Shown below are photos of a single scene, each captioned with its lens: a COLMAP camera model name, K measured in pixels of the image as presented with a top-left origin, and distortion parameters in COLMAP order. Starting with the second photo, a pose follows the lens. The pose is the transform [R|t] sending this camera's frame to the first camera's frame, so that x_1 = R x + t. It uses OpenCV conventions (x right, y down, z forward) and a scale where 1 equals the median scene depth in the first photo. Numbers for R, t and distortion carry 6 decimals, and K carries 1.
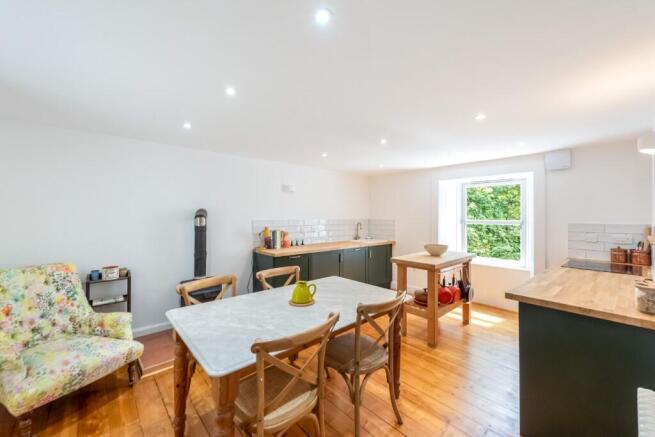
lens RADIAL K [[256.7, 0, 326.7], [0, 256.7, 204.4], [0, 0, 1]] dist [0.012754, 0.000027]
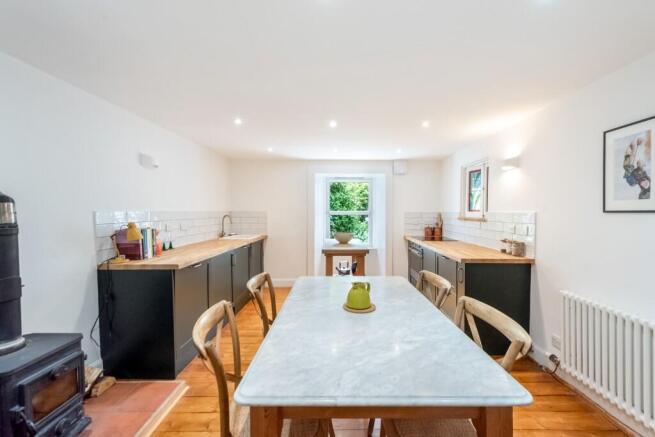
lens RADIAL K [[268.7, 0, 335.3], [0, 268.7, 218.5], [0, 0, 1]] dist [0.013545, 0.000230]
pose [[0.668728, -0.023446, 0.743138, -0.369370], [-0.032309, 0.997642, 0.060550, 0.025255], [-0.742805, -0.064501, 0.666393, 0.244746]]
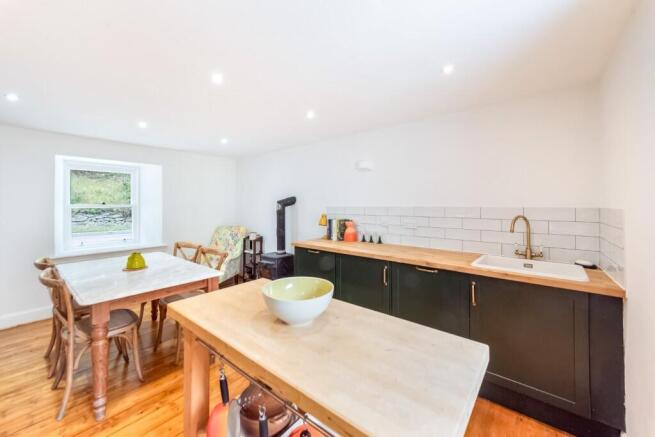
lens RADIAL K [[256.7, 0, 326.7], [0, 256.7, 204.4], [0, 0, 1]] dist [0.012754, 0.000027]
pose [[0.124891, -0.010778, -0.992112, 0.643389], [0.046800, 0.998892, -0.004960, 0.056312], [0.991066, -0.045811, 0.125257, 0.873242]]
